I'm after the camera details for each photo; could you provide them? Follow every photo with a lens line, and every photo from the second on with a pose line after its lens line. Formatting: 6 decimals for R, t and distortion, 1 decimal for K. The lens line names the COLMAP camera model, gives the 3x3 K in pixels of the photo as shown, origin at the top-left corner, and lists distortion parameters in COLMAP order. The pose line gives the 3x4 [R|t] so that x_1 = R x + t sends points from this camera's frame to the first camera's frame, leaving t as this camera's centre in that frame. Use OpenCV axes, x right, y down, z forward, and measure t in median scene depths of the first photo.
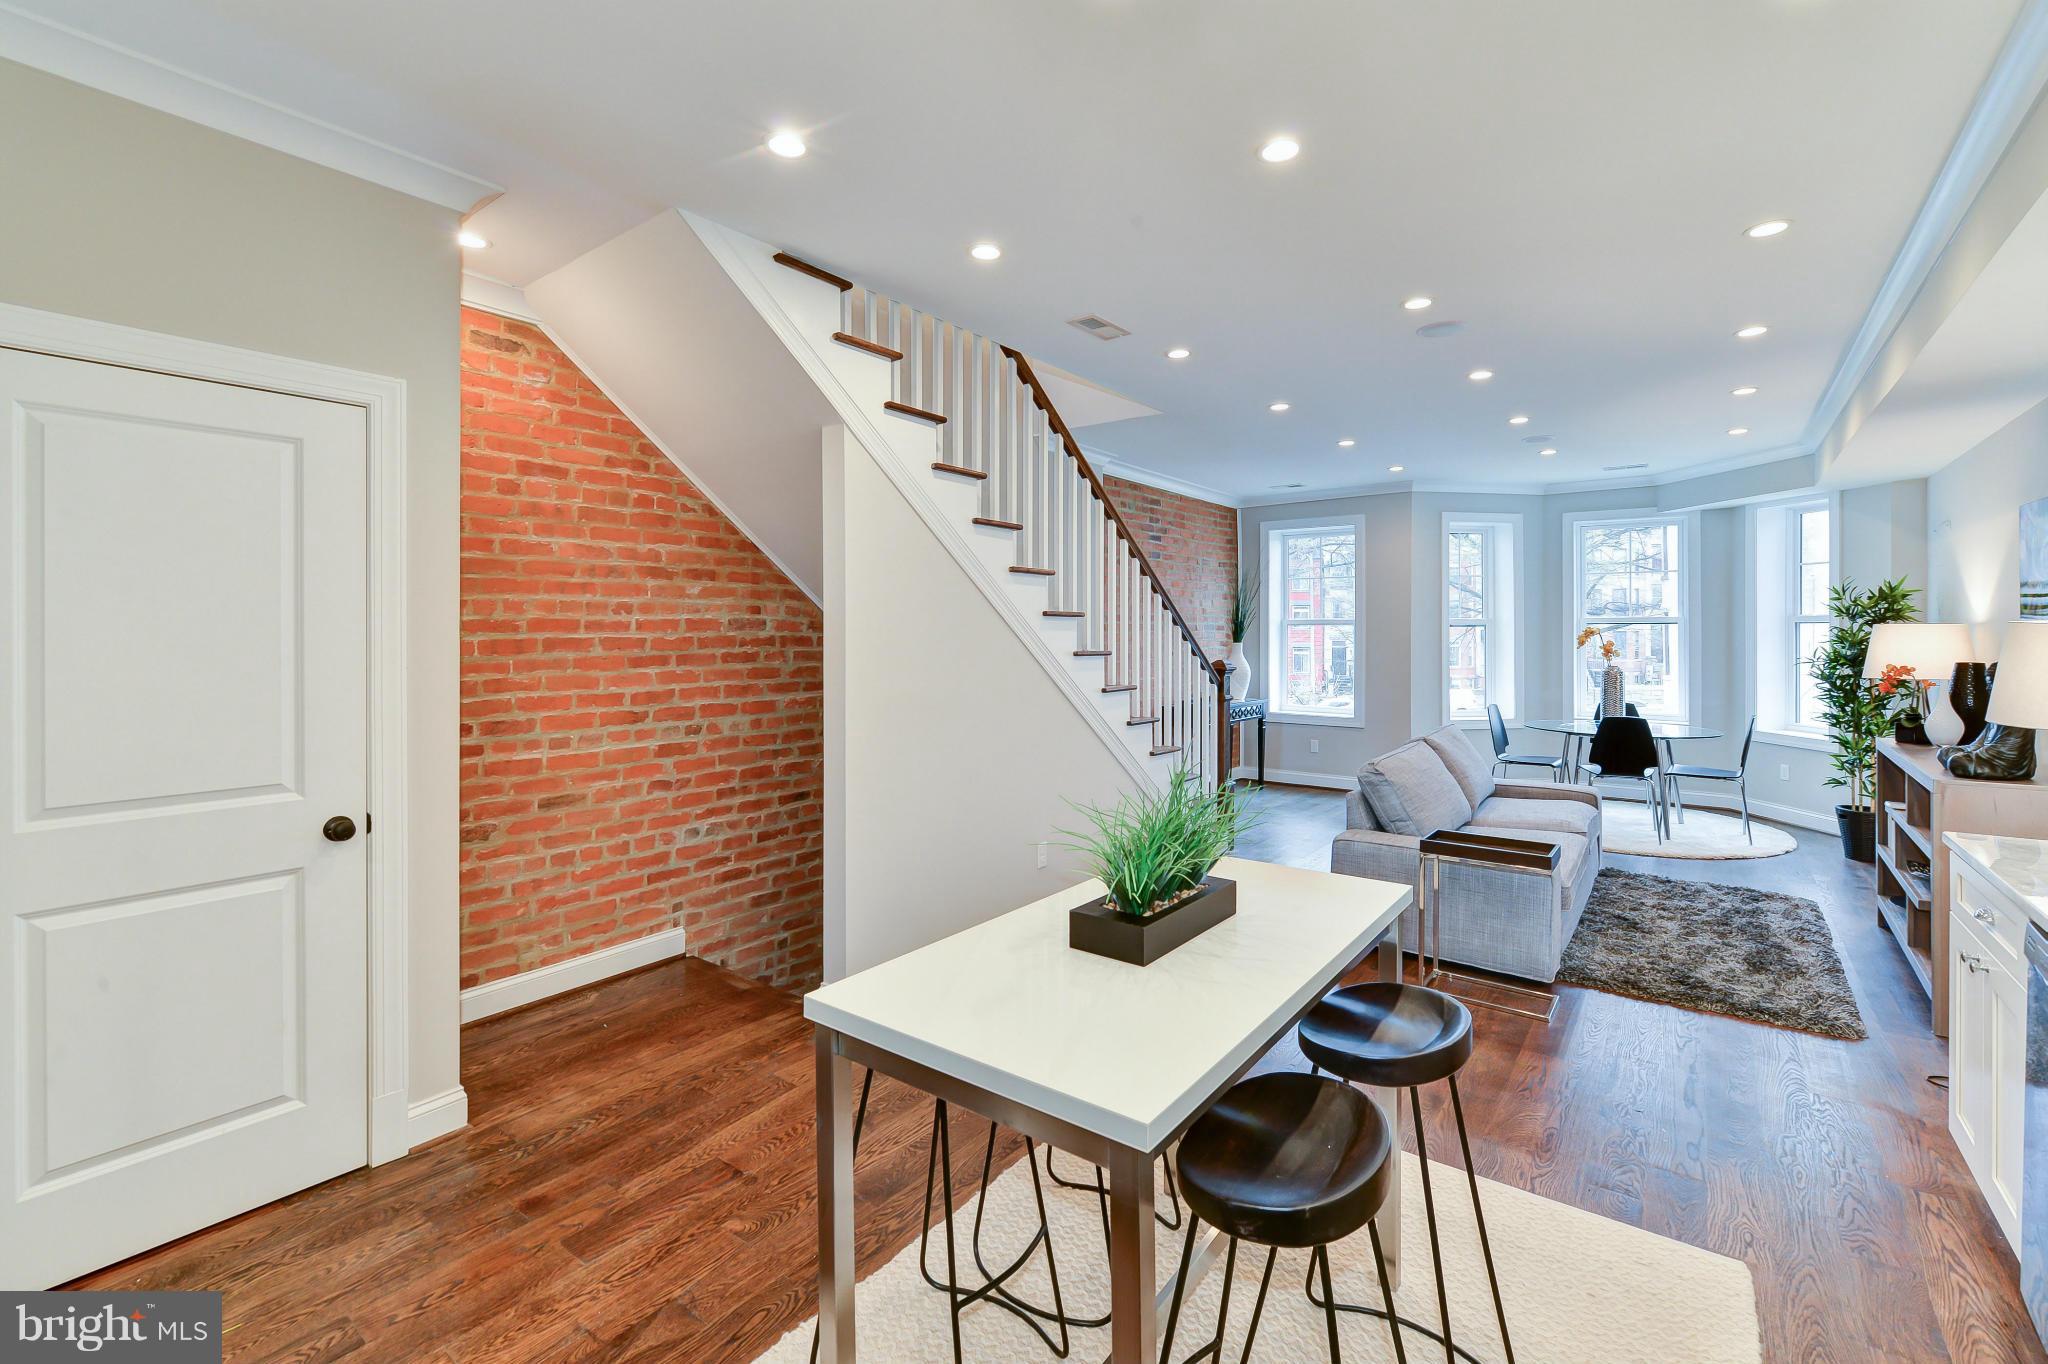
lens RADIAL K [[895.1, 0, 1014.5], [0, 895.1, 630.6], [0, 0, 1]] dist [-0.001442, -0.000018]
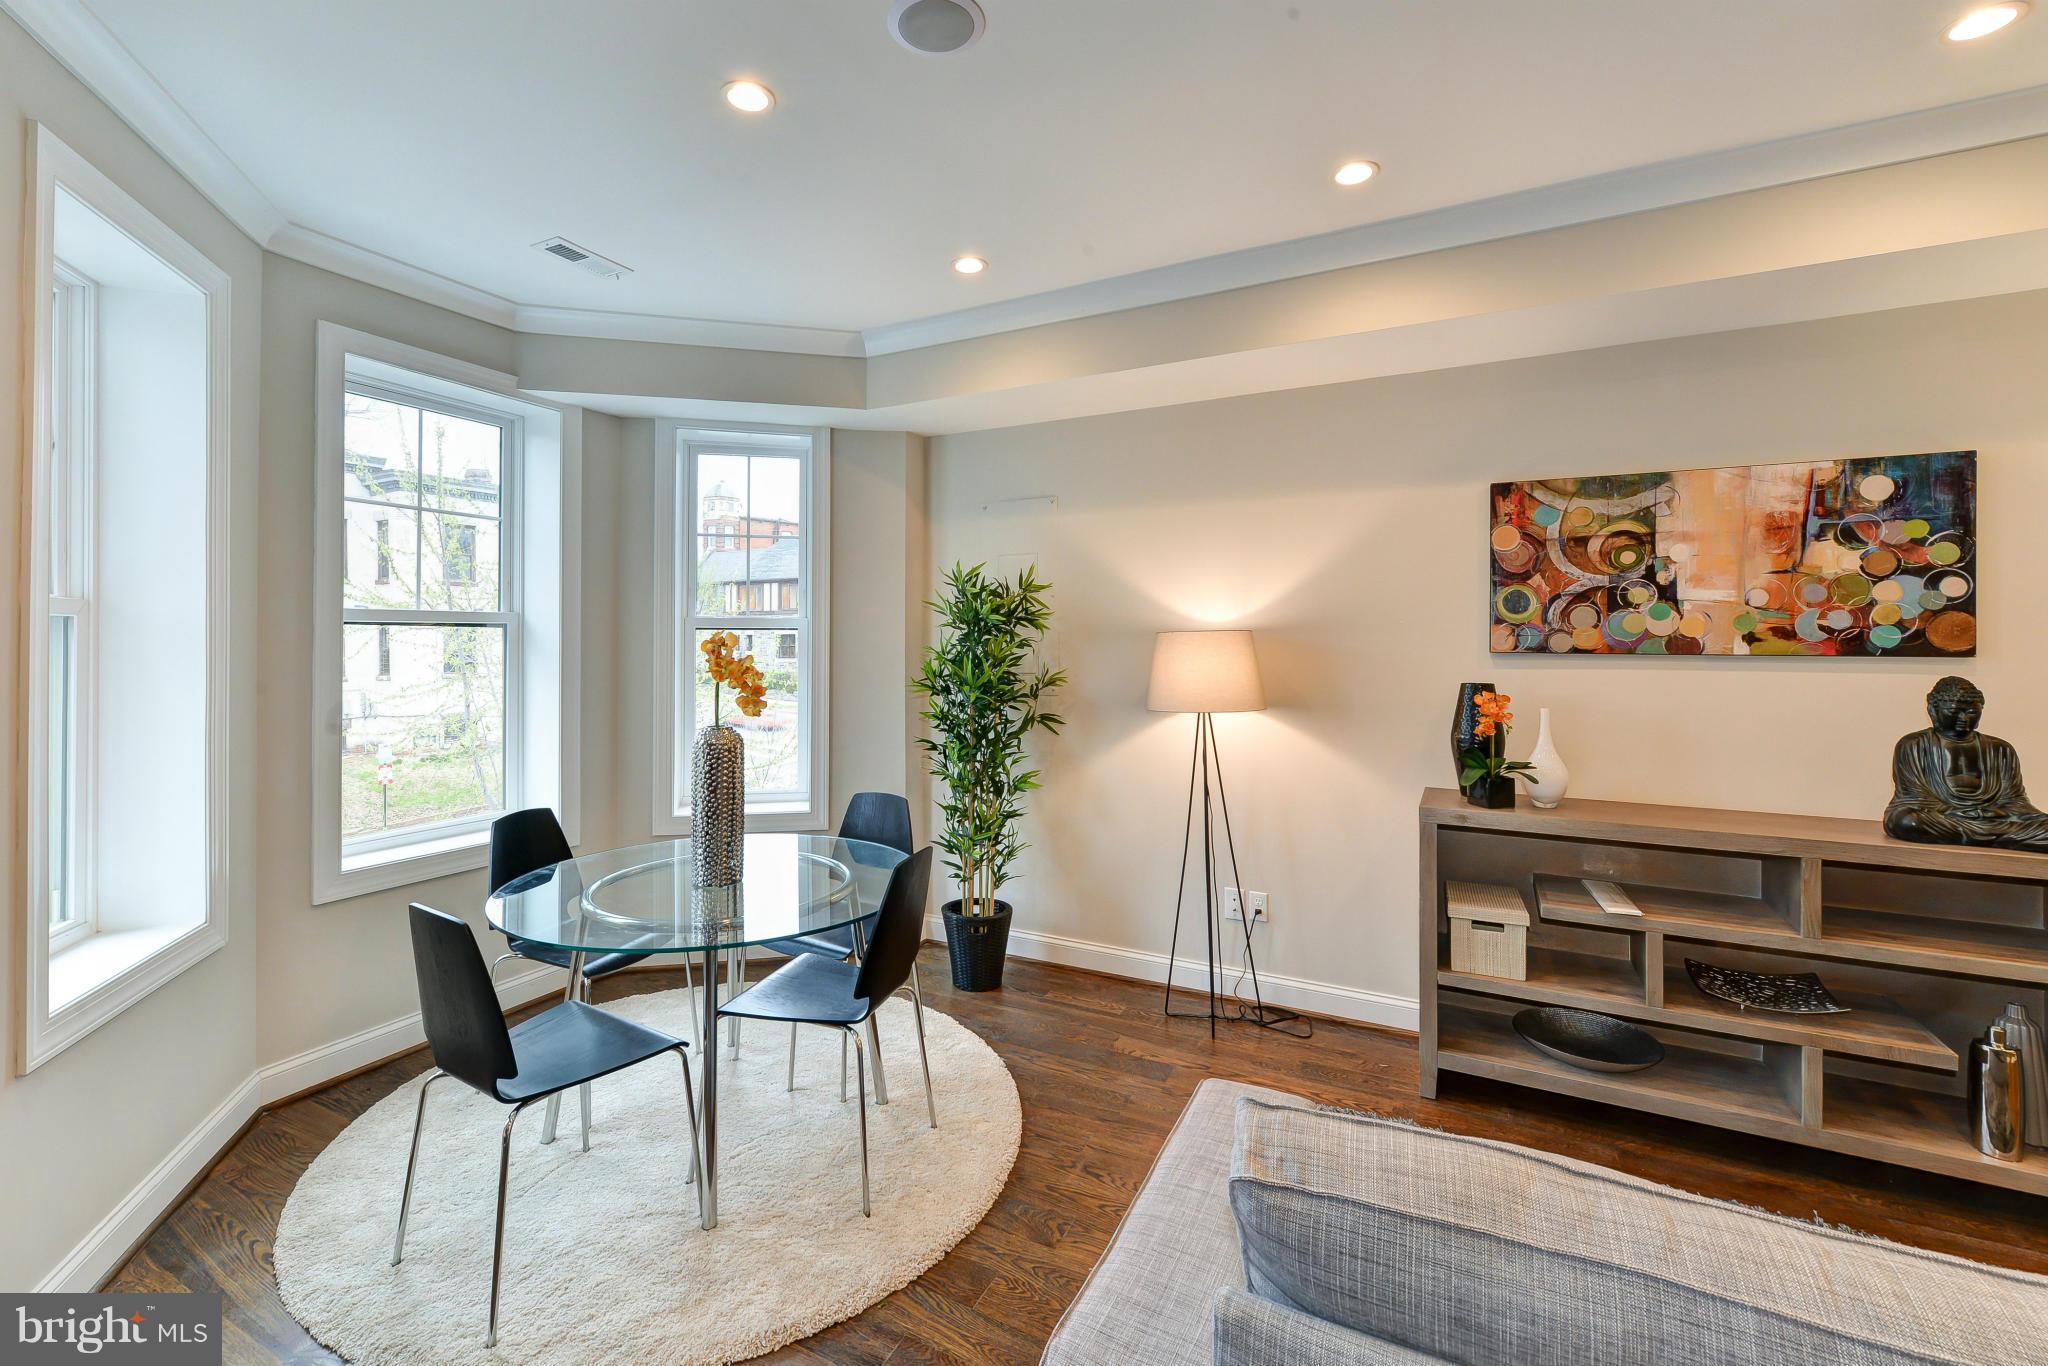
lens RADIAL K [[864.7, 0, 1013.8], [0, 864.7, 633.9], [0, 0, 1]] dist [-0.004971, -0.000509]
pose [[-0.162510, 0.011898, 0.986635, 0.295137], [0.000085, 0.999927, -0.012044, 0.002480], [-0.986707, -0.001874, -0.162500, 1.040045]]
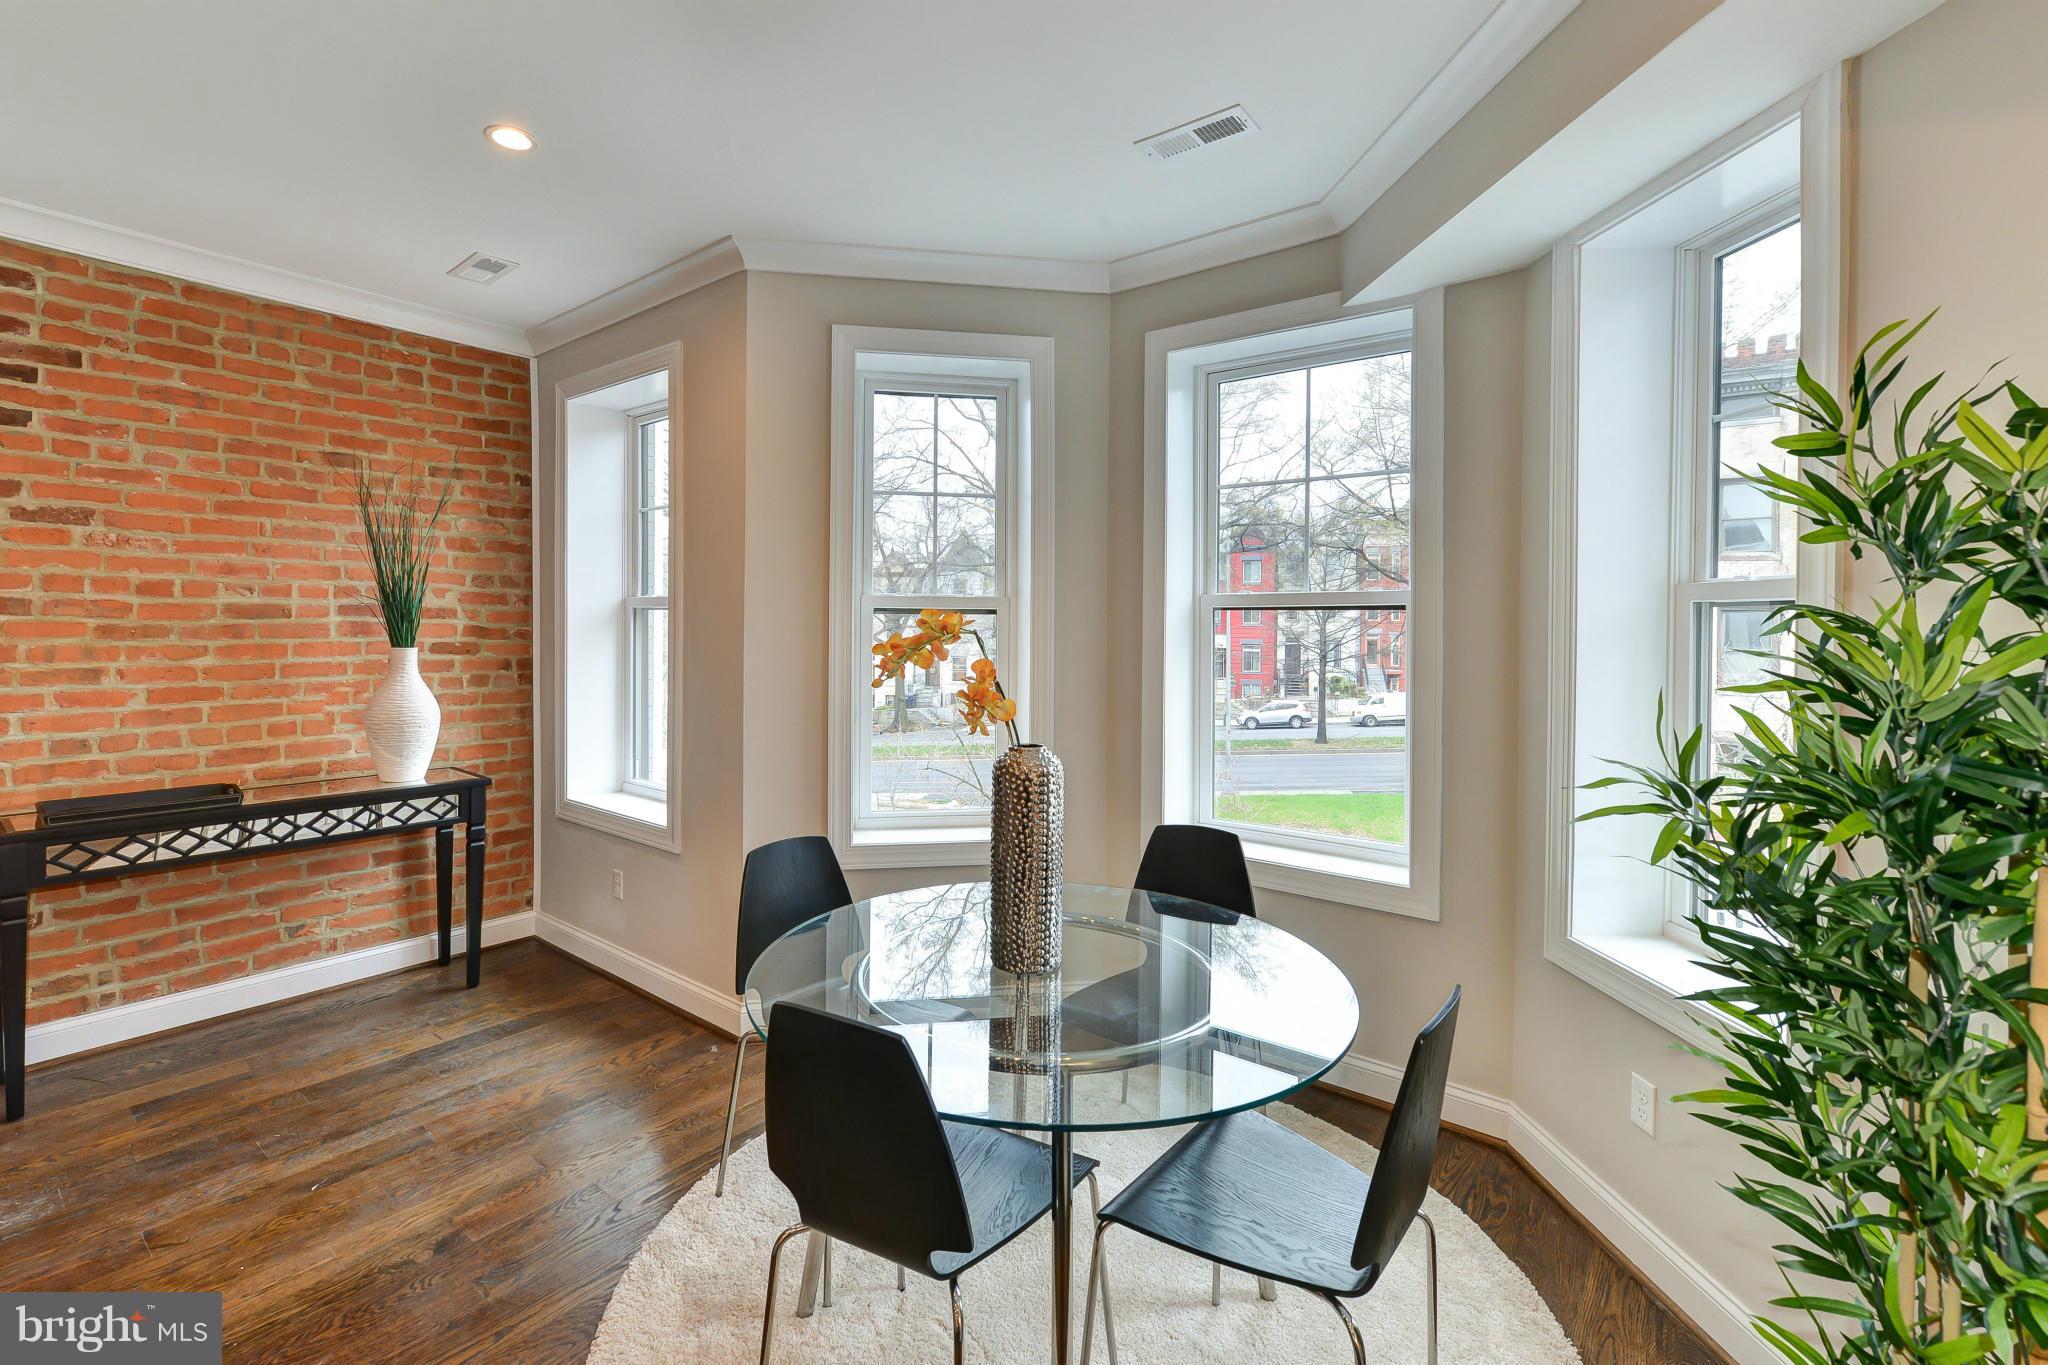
lens RADIAL K [[892.3, 0, 986.8], [0, 892.3, 629.2], [0, 0, 1]] dist [-0.001183, -0.000430]
pose [[0.999800, 0.009403, -0.017666, 0.740484], [-0.009309, 0.999942, 0.005373, 0.000212], [0.017716, -0.005207, 0.999830, 0.801274]]
